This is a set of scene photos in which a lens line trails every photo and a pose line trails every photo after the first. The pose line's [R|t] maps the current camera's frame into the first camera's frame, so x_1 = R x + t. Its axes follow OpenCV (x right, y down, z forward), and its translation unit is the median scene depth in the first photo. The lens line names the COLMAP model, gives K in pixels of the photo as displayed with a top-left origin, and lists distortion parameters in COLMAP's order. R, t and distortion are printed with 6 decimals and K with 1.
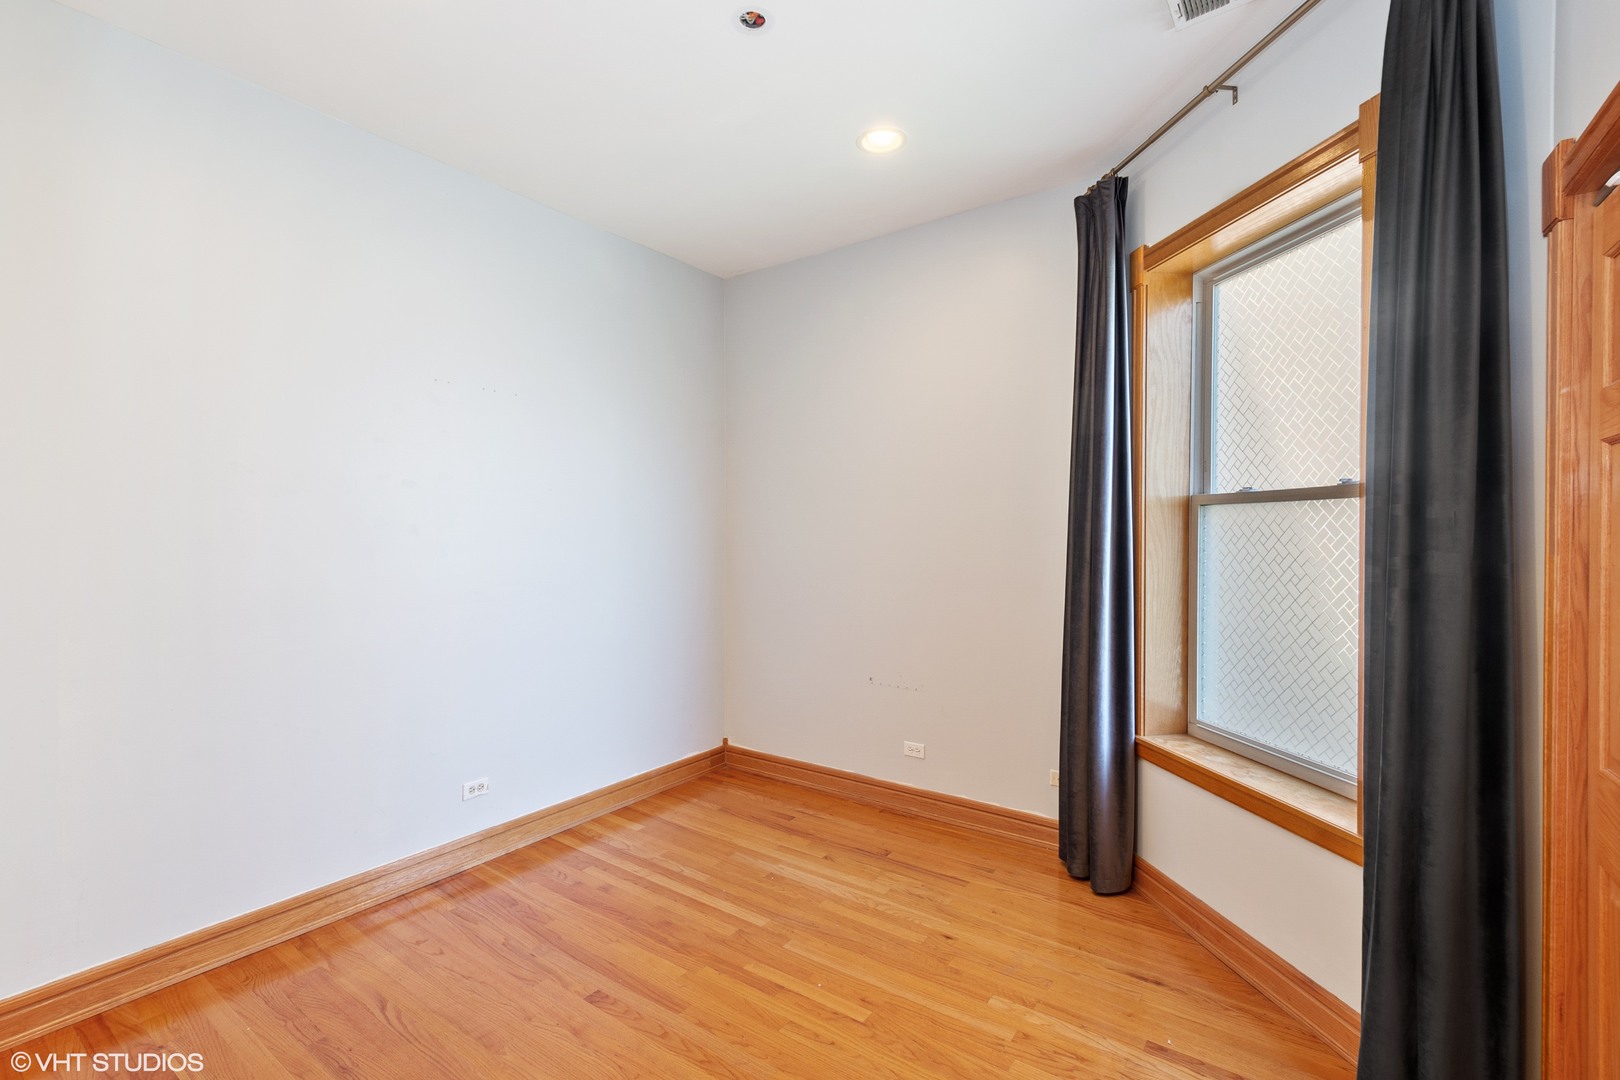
lens RADIAL K [[706.7, 0, 809.2], [0, 706.7, 538.6], [0, 0, 1]] dist [-0.000221, -0.000253]
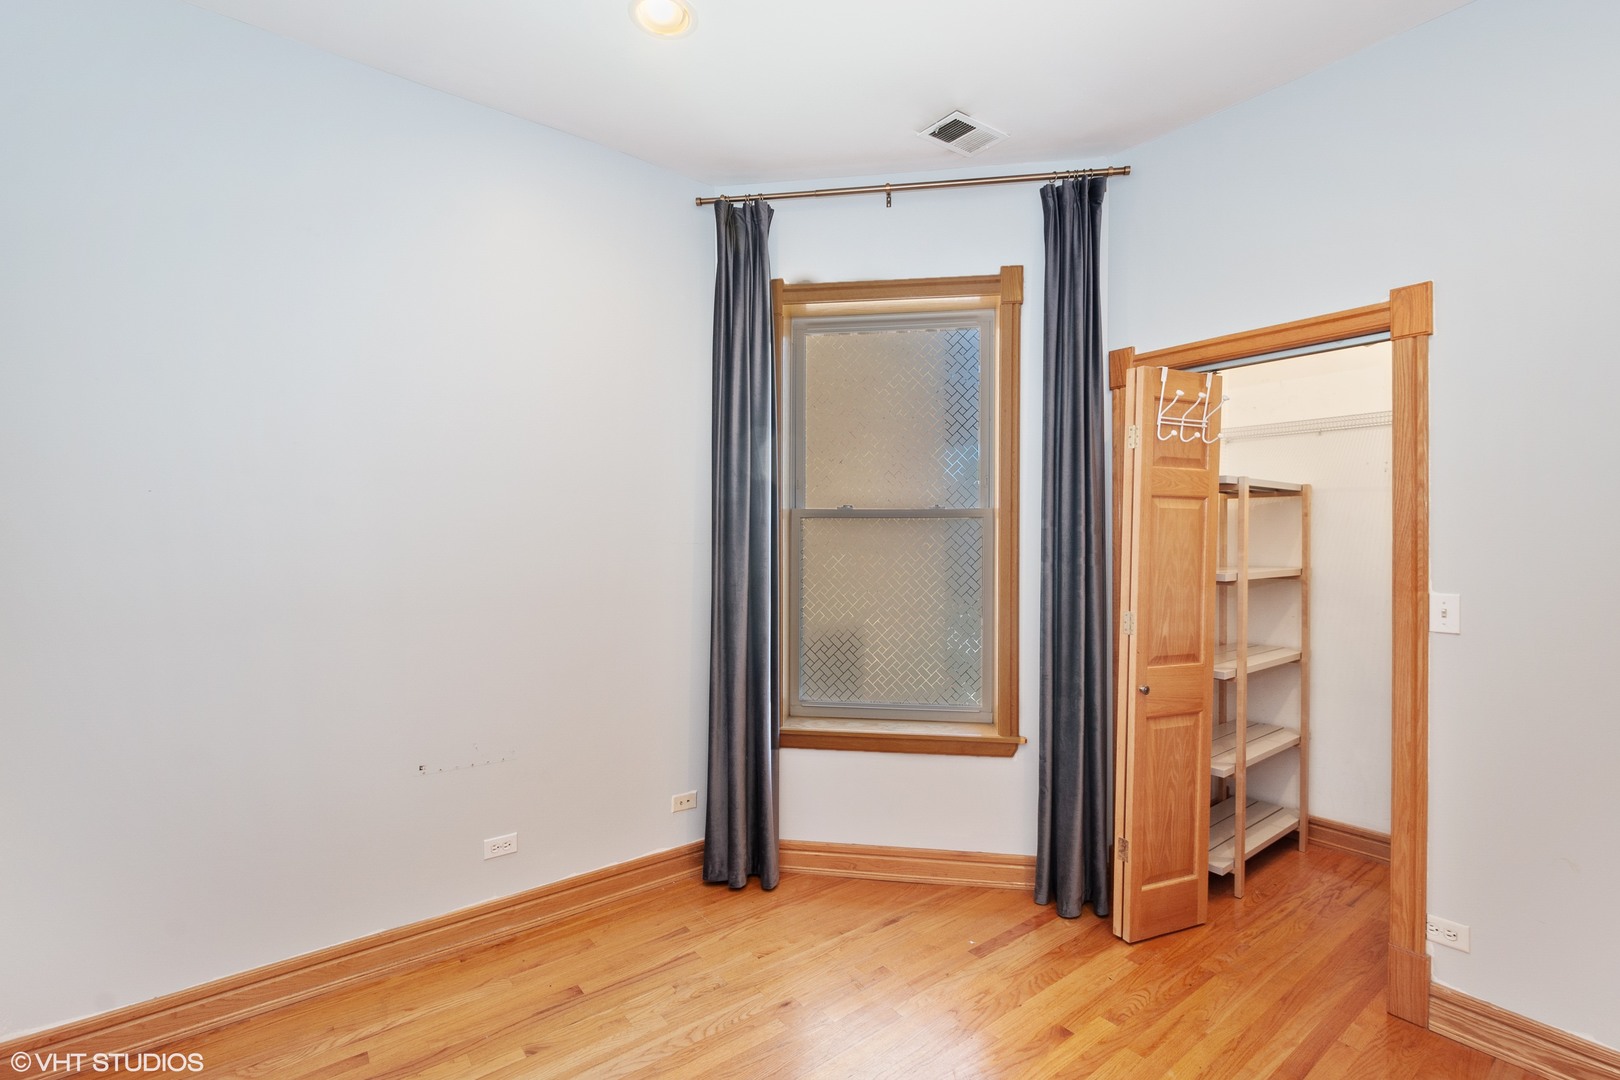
lens RADIAL K [[706.7, 0, 802.4], [0, 706.7, 545.4], [0, 0, 1]] dist [-0.000221, -0.000253]
pose [[0.306509, -0.006345, 0.951847, -0.534925], [0.004974, 0.999975, 0.005065, -0.007384], [-0.951855, 0.003182, 0.306533, 0.605027]]
